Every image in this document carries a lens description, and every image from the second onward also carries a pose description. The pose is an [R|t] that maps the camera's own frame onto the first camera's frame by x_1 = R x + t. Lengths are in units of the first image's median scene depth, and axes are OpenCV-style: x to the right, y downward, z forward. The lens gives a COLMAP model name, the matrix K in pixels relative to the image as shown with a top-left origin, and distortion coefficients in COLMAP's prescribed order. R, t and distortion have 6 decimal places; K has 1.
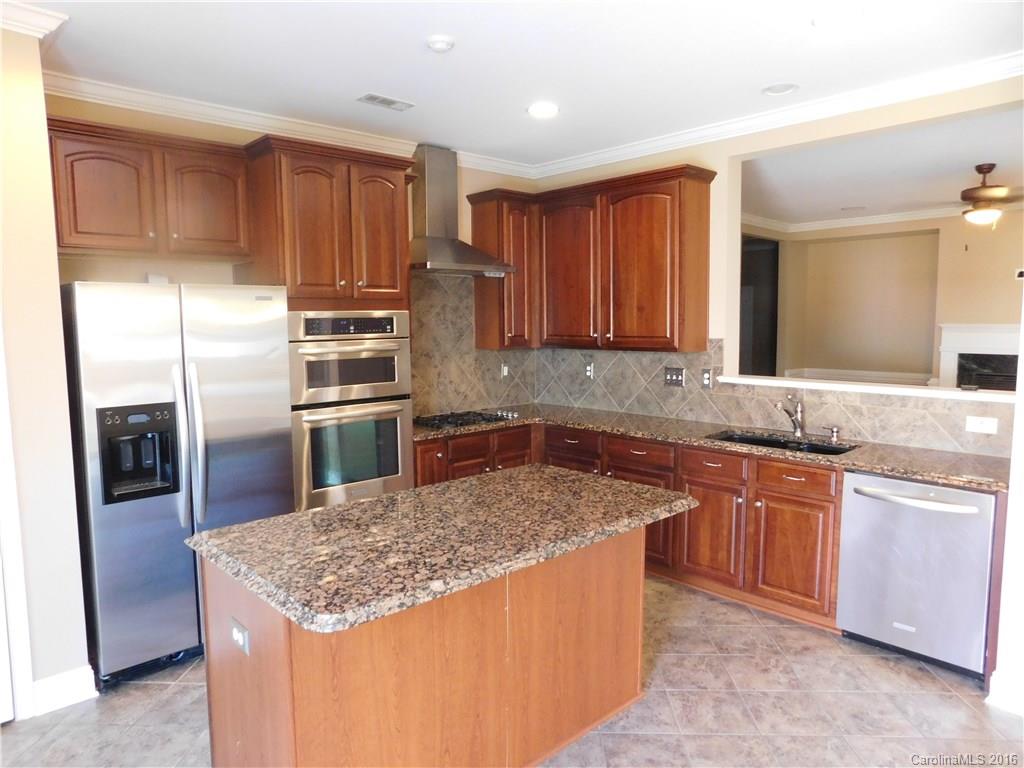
lens RADIAL K [[679.1, 0, 511.5], [0, 679.1, 382.4], [0, 0, 1]] dist [-0.021168, -0.000737]
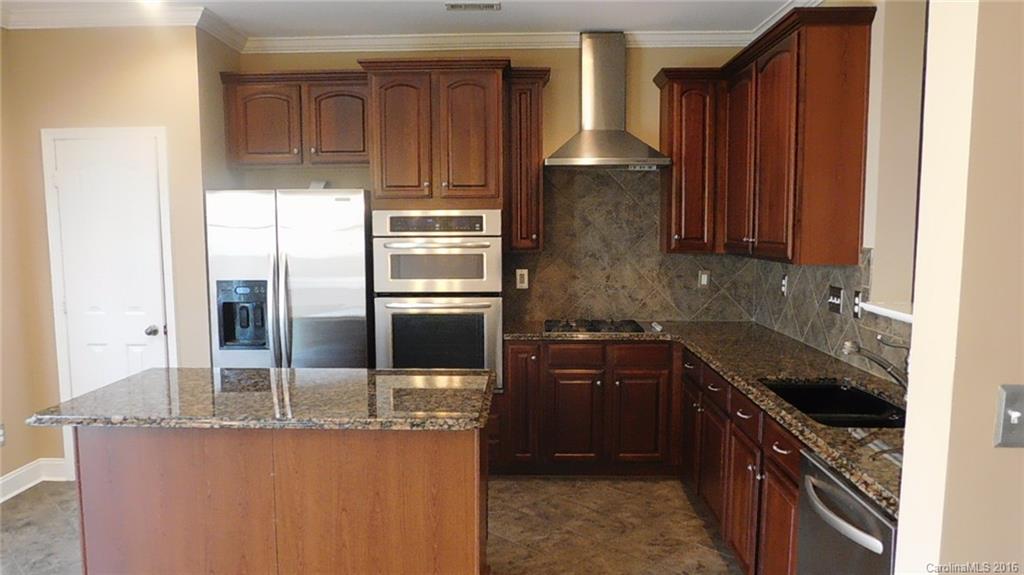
lens RADIAL K [[753.0, 0, 511.1], [0, 753.0, 293.1], [0, 0, 1]] dist [-0.003682, -0.001005]
pose [[0.714438, 0.074908, -0.695678, 0.589264], [-0.068864, 0.996953, 0.036627, -0.021883], [0.696302, 0.021740, 0.717420, 0.193491]]
